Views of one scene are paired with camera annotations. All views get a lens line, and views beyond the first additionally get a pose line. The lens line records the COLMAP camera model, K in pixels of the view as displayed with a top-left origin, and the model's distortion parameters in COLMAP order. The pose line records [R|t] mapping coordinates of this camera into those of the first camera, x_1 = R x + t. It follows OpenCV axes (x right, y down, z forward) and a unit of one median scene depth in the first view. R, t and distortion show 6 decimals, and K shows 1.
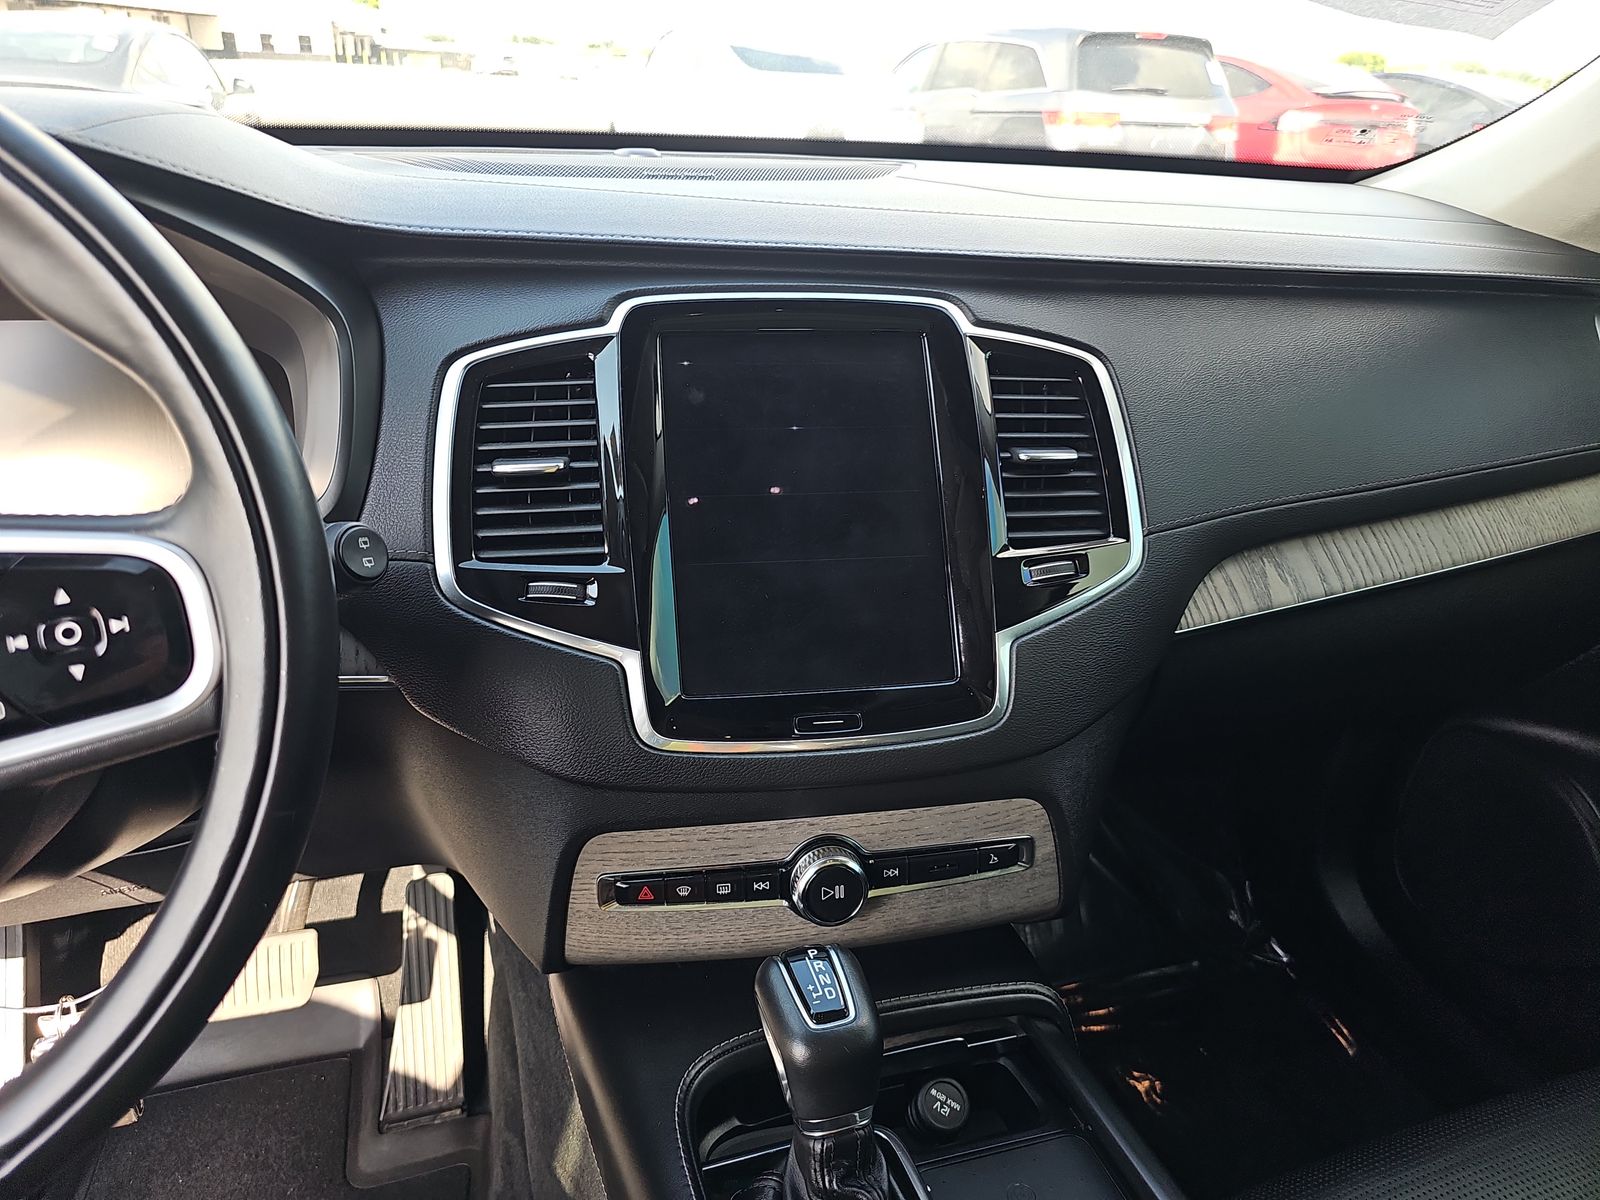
lens RADIAL K [[1099.1, 0, 800.0], [0, 1099.1, 600.0], [0, 0, 1]] dist [0.052301, -0.057174]
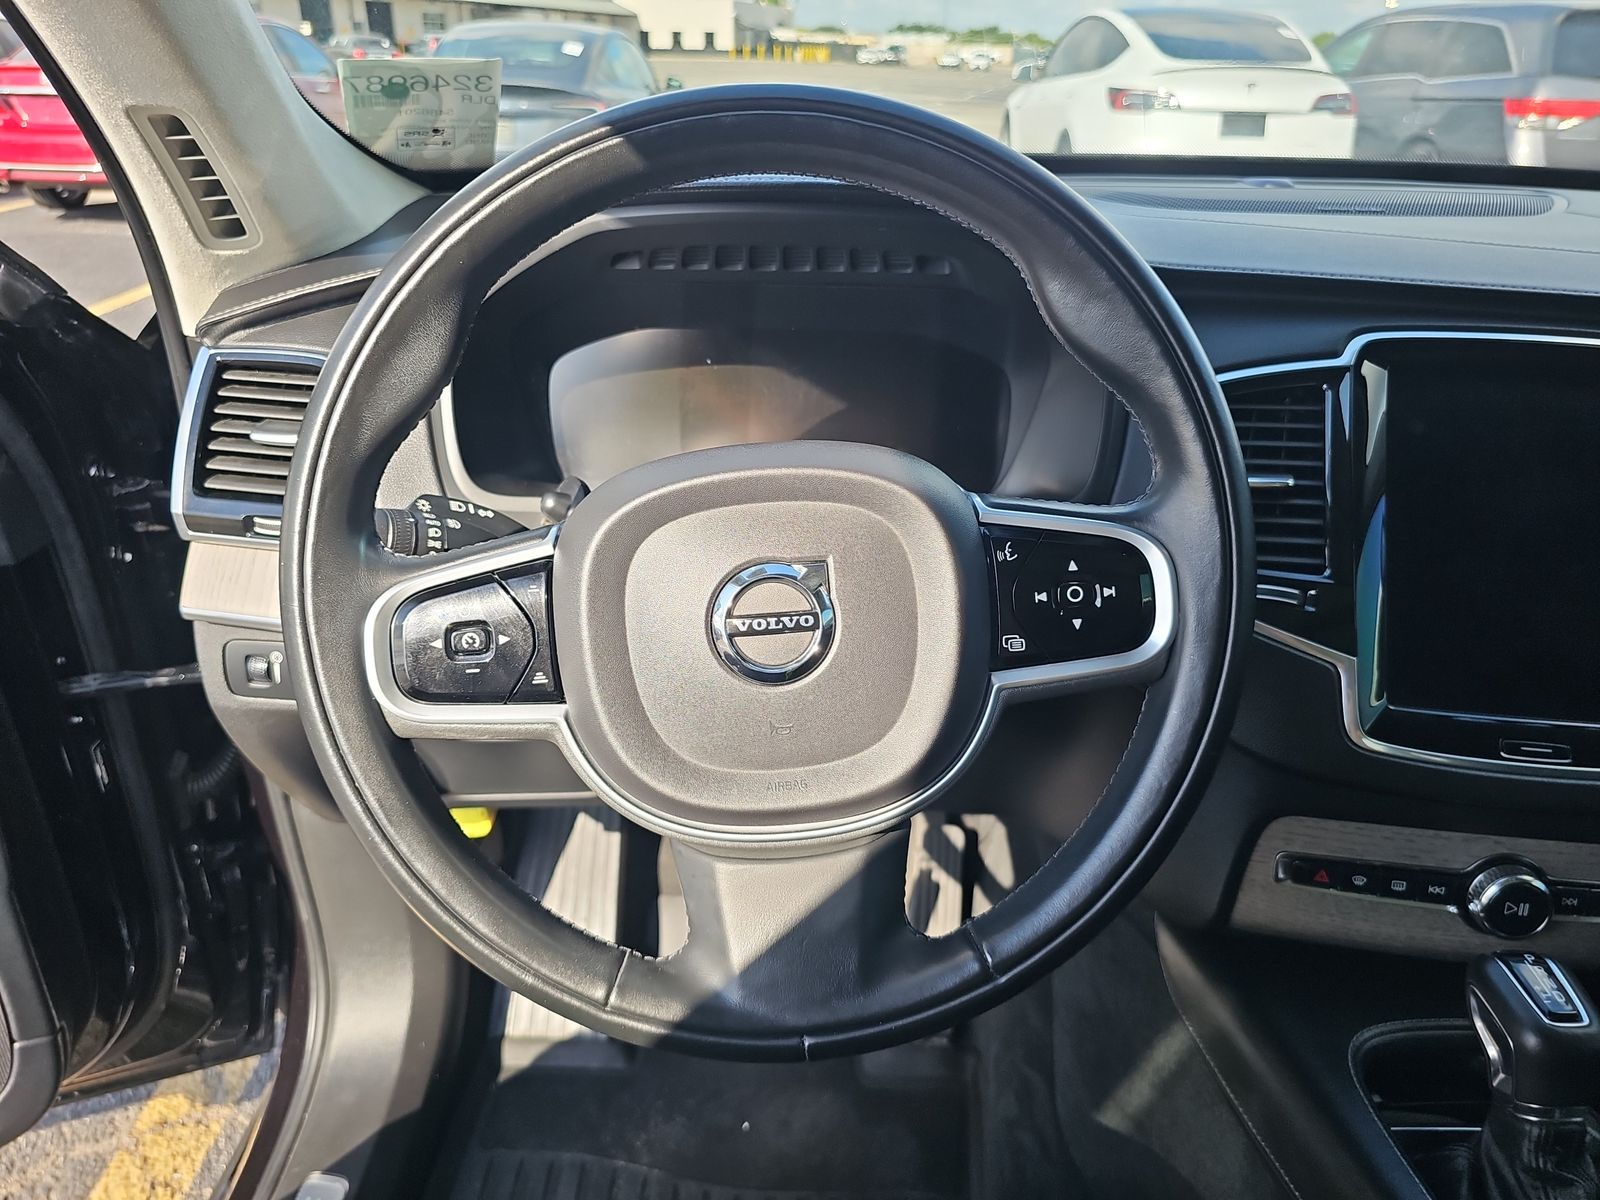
lens RADIAL K [[1099.1, 0, 800.0], [0, 1099.1, 600.0], [0, 0, 1]] dist [0.052301, -0.057174]
pose [[0.951120, 0.115889, -0.286253, -0.348883], [-0.113916, 0.993210, 0.023595, 0.025716], [0.287044, 0.010168, 0.957864, -0.210706]]
